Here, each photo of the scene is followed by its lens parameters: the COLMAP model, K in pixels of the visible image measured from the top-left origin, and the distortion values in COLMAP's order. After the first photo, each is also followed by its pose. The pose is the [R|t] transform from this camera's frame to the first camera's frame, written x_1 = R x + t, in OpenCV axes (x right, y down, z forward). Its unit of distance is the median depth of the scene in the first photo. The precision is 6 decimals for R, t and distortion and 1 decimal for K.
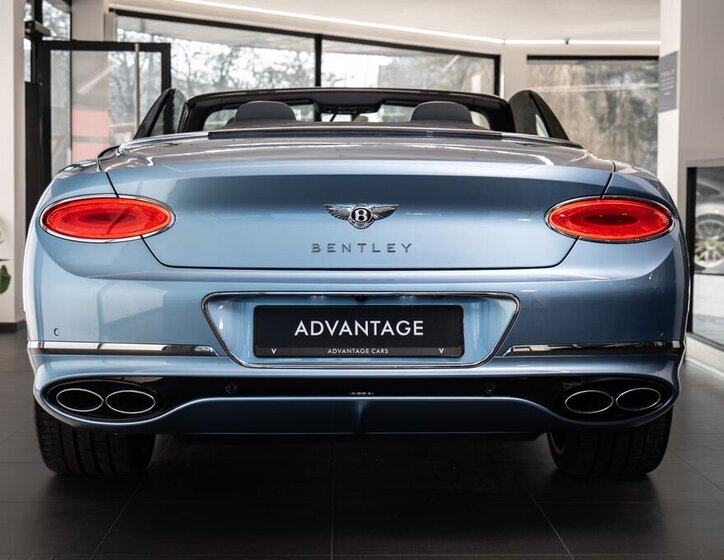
lens RADIAL K [[1238.5, 0, 362.6], [0, 1238.5, 273.4], [0, 0, 1]] dist [0.191717, 0.000000]
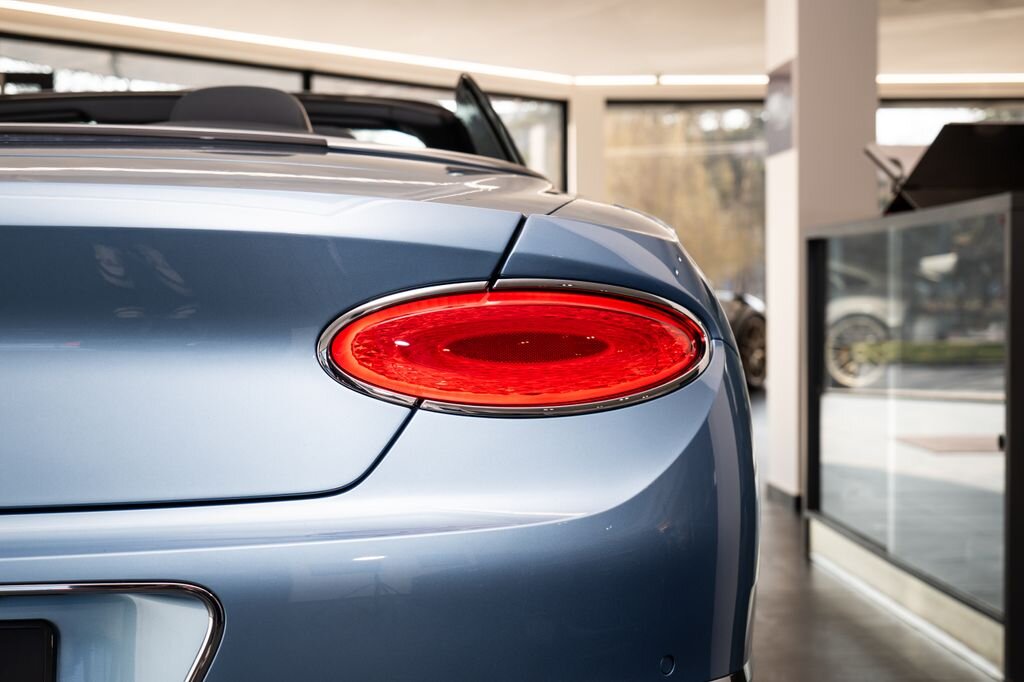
lens RADIAL K [[1583.7, 0, 511.2], [0, 1583.7, 345.6], [0, 0, 1]] dist [0.214544, 0.000000]
pose [[0.998412, -0.021139, 0.052225, 0.175947], [0.022744, 0.999281, -0.030323, -0.030881], [-0.051546, 0.031463, 0.998175, 0.564038]]
